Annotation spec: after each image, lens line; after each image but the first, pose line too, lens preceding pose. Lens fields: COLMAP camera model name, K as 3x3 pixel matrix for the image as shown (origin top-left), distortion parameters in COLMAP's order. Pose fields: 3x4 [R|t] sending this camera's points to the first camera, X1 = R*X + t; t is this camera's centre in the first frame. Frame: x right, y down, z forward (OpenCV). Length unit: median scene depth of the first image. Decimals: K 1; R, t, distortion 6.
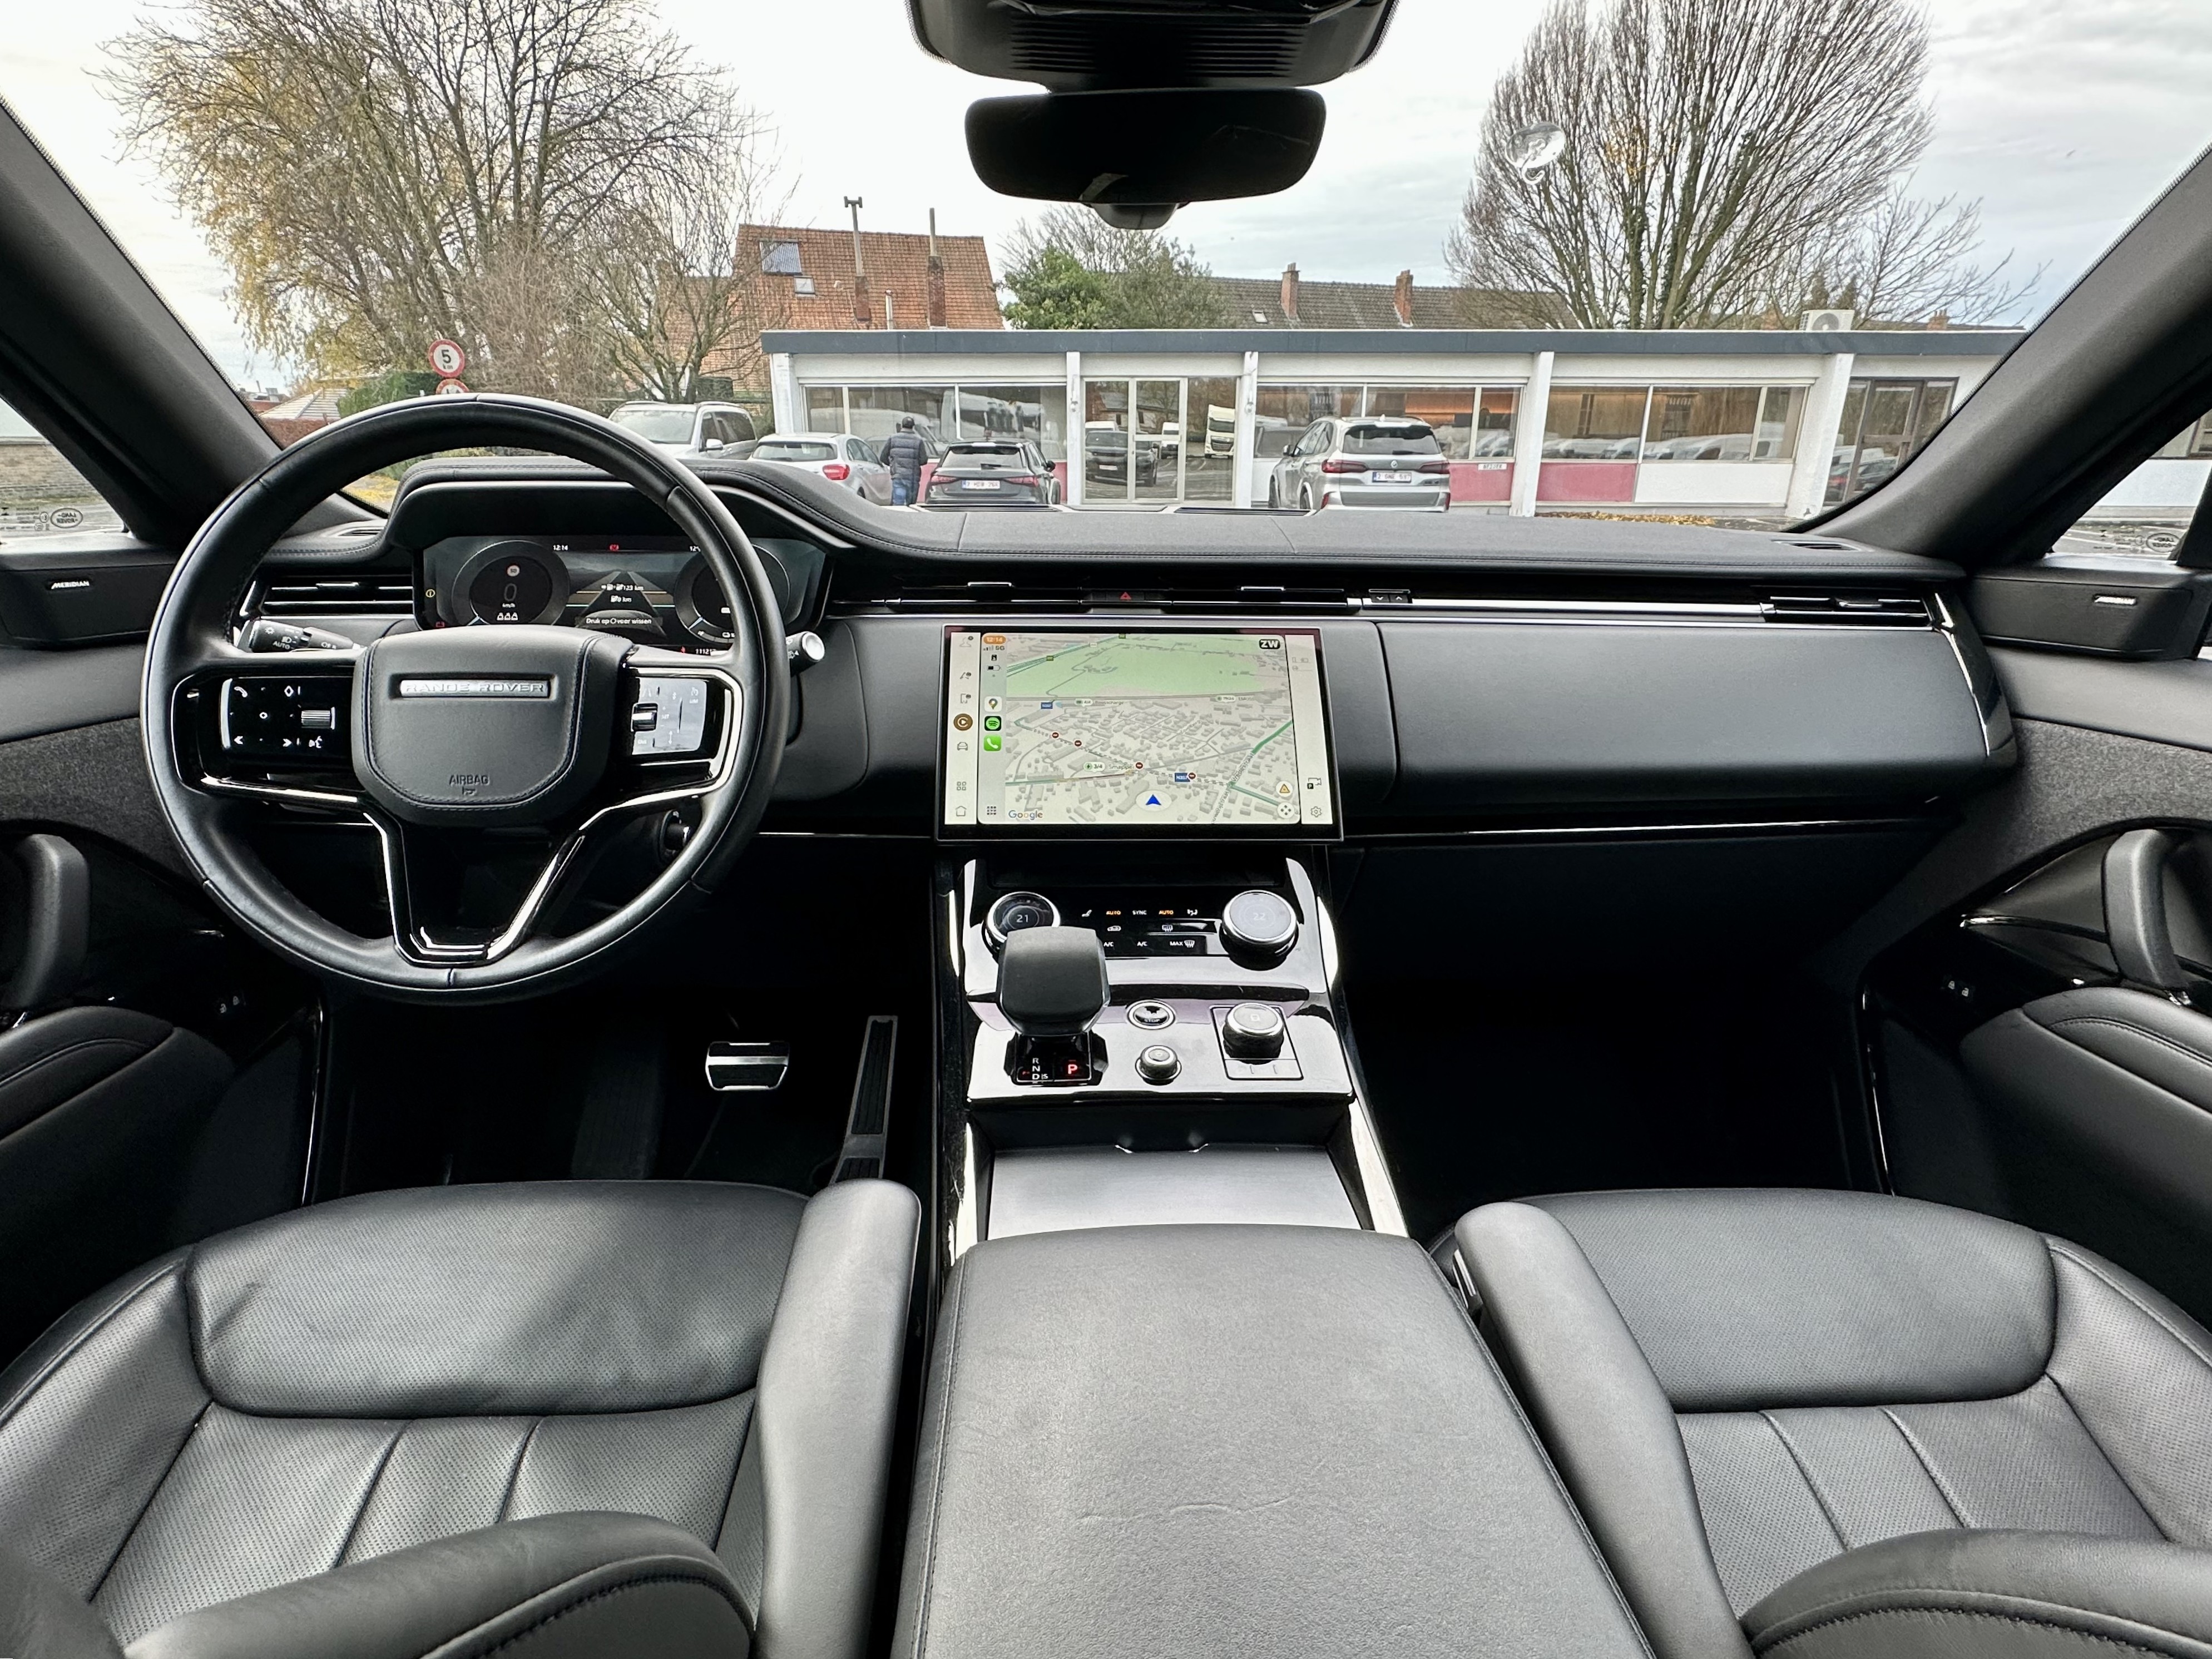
lens RADIAL K [[1106.0, 0, 1099.4], [0, 1106.0, 830.9], [0, 0, 1]] dist [-0.002139, -0.000734]
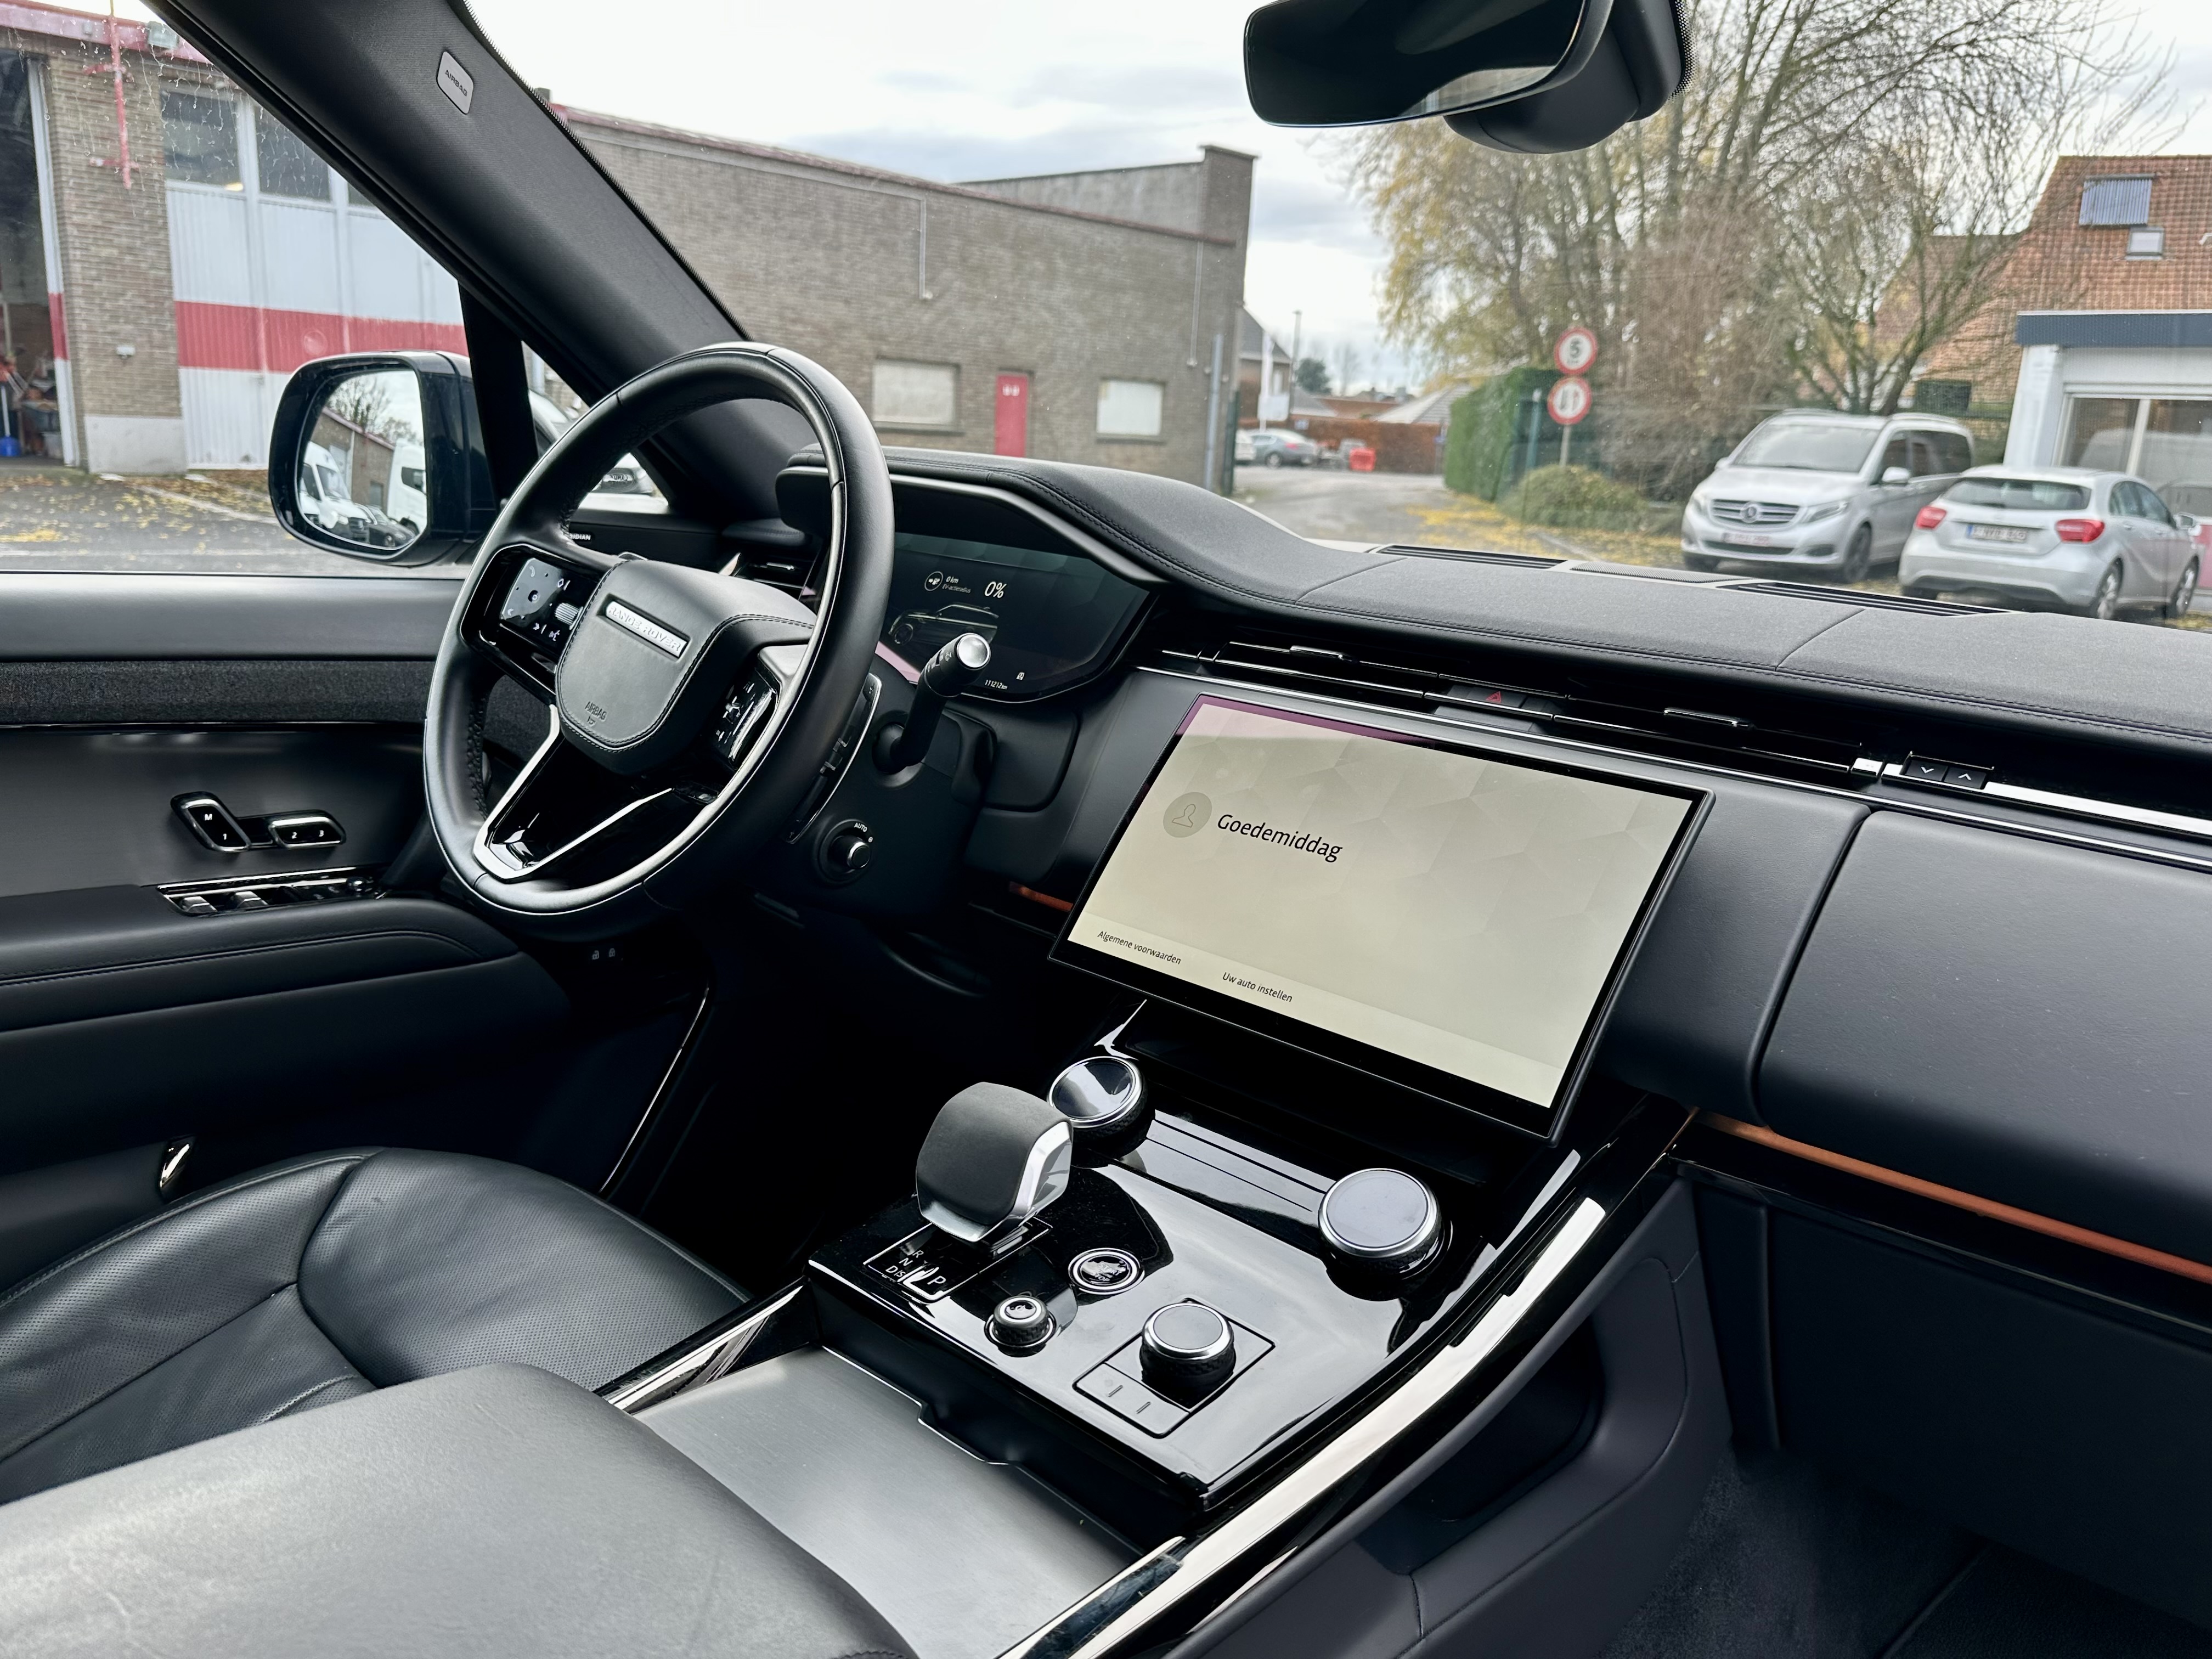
lens RADIAL K [[1647.6, 0, 1106.0], [0, 1647.6, 829.5], [0, 0, 1]] dist [-0.007061, -0.009412]
pose [[0.706793, 0.198569, -0.678980, 0.344303], [-0.279467, 0.960102, -0.010130, -0.041606], [0.649878, 0.196912, 0.734087, 0.104725]]
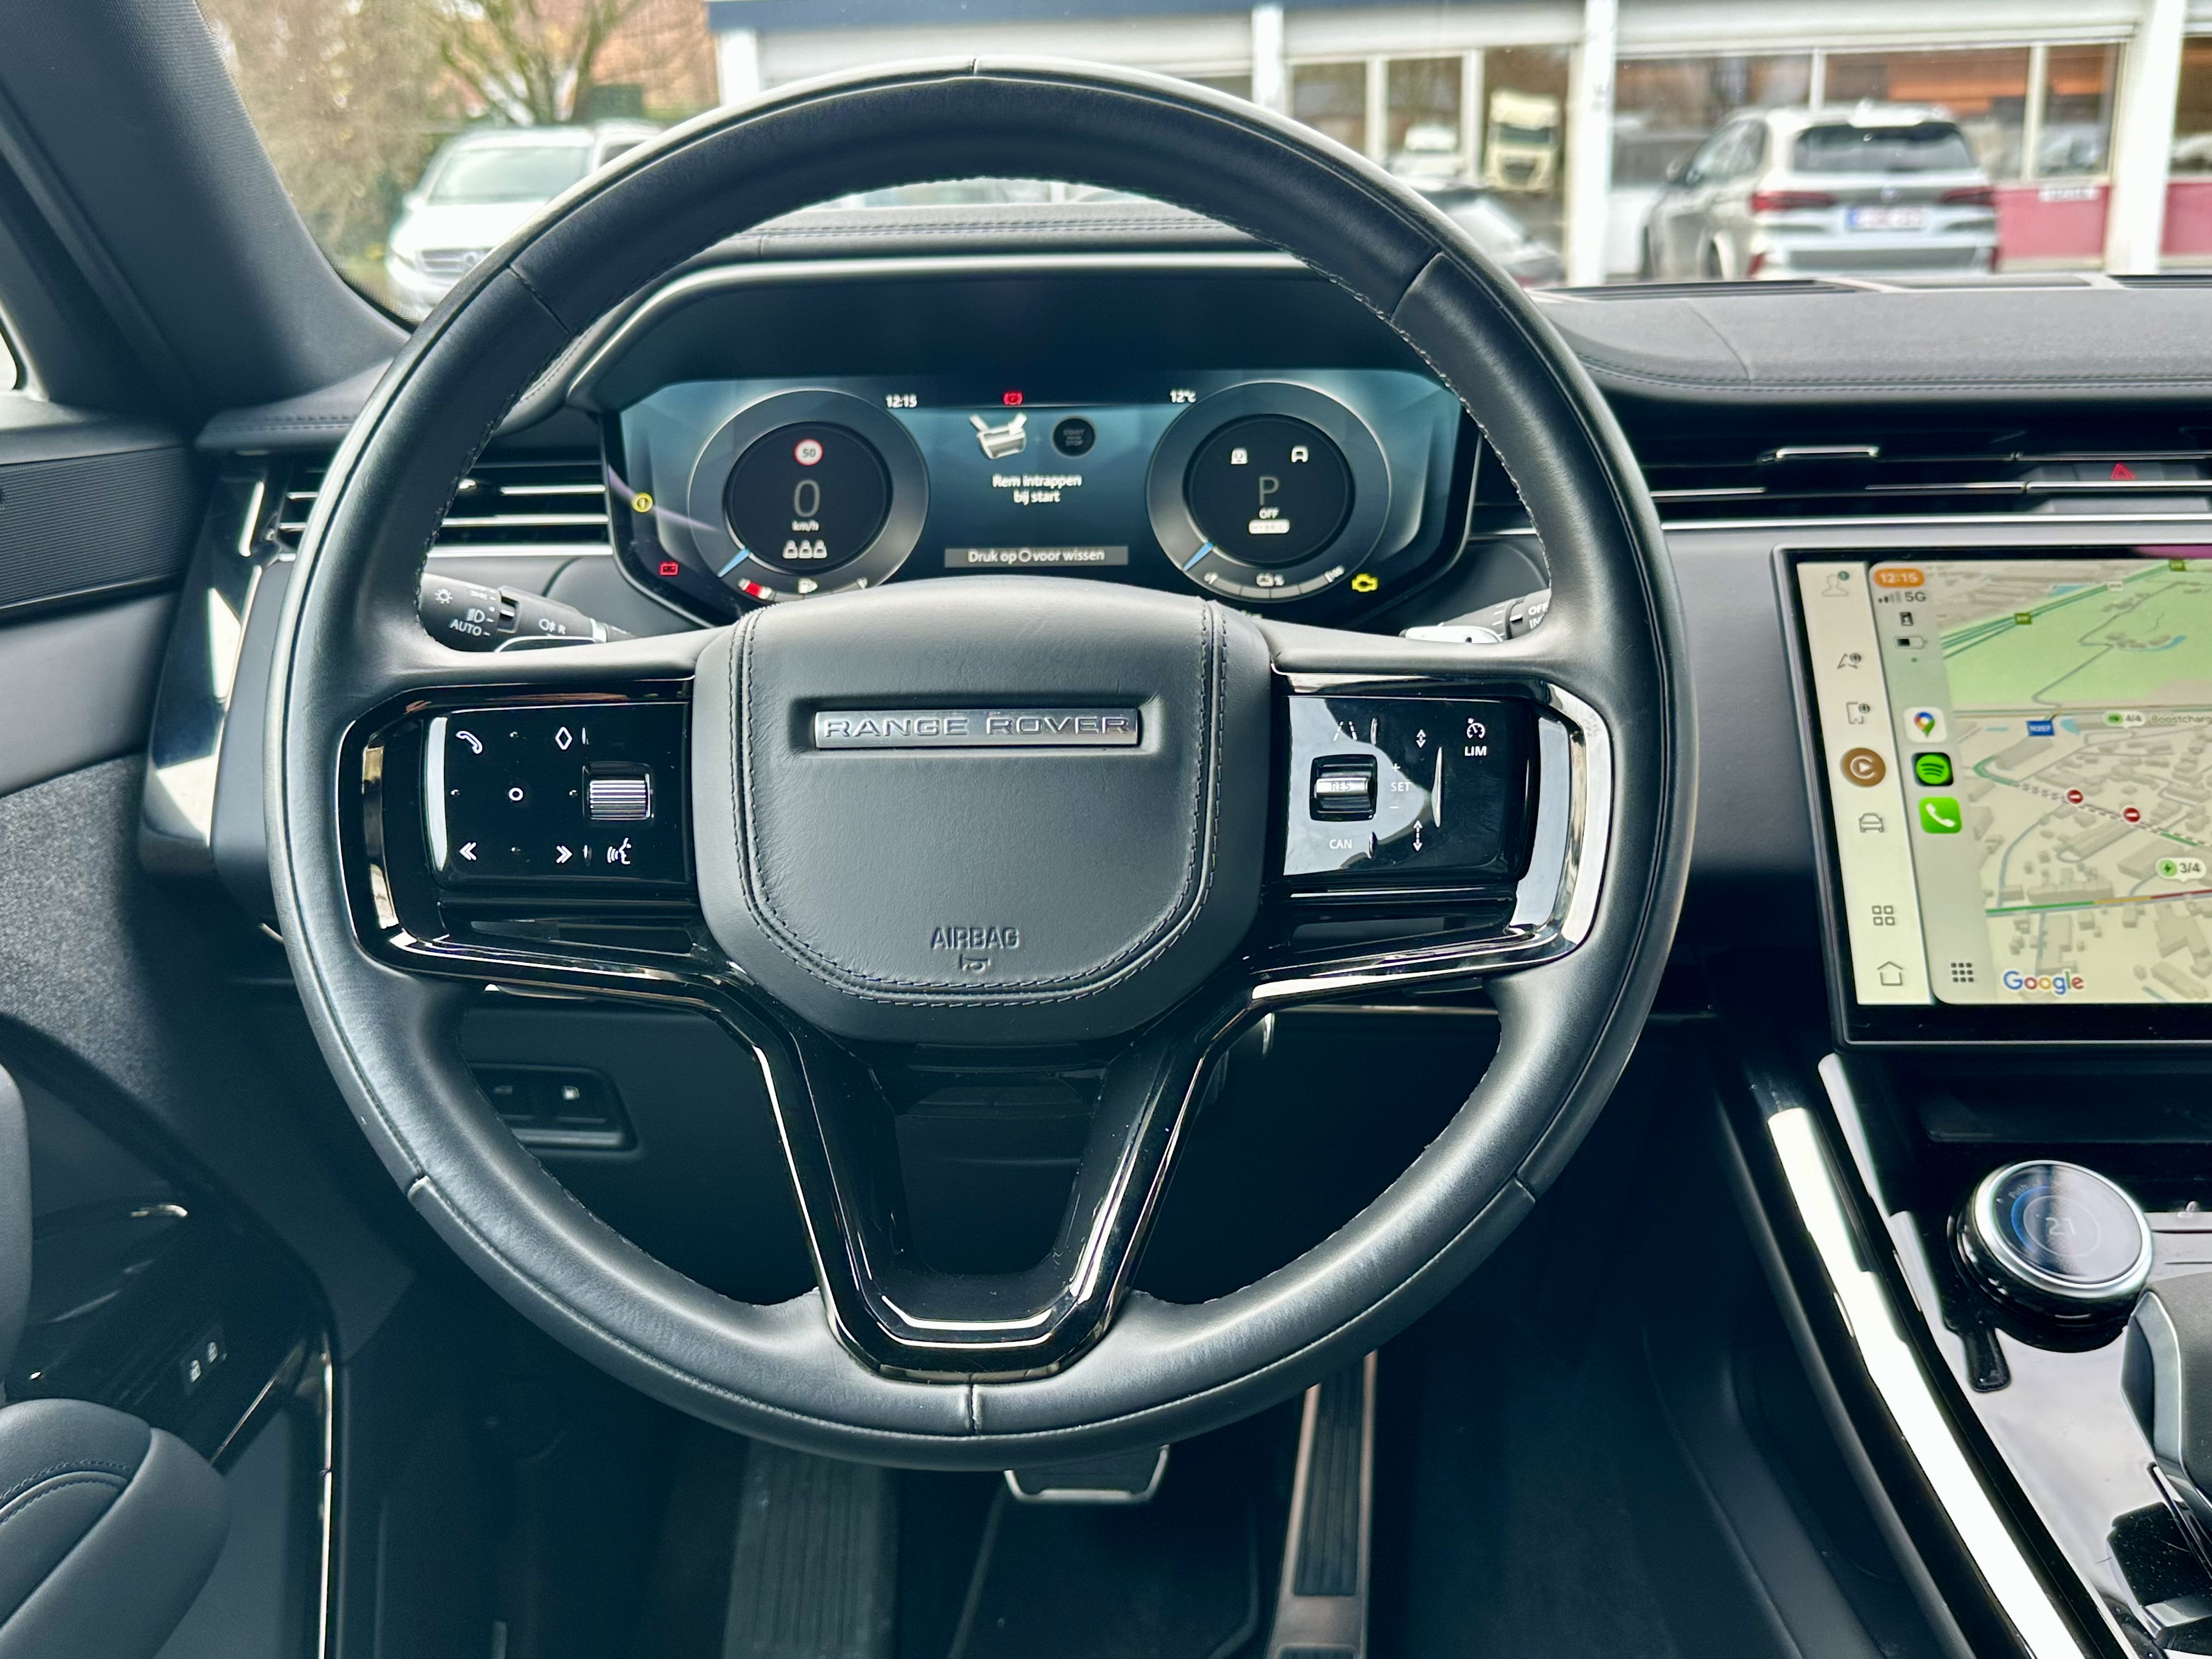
lens RADIAL K [[2006.8, 0, 1106.0], [0, 2006.8, 829.5], [0, 0, 1]] dist [0.153452, -0.348276]
pose [[0.995876, -0.007193, -0.090442, -0.203046], [0.004626, 0.999581, -0.028565, -0.029980], [0.090610, 0.028029, 0.995492, 0.094679]]
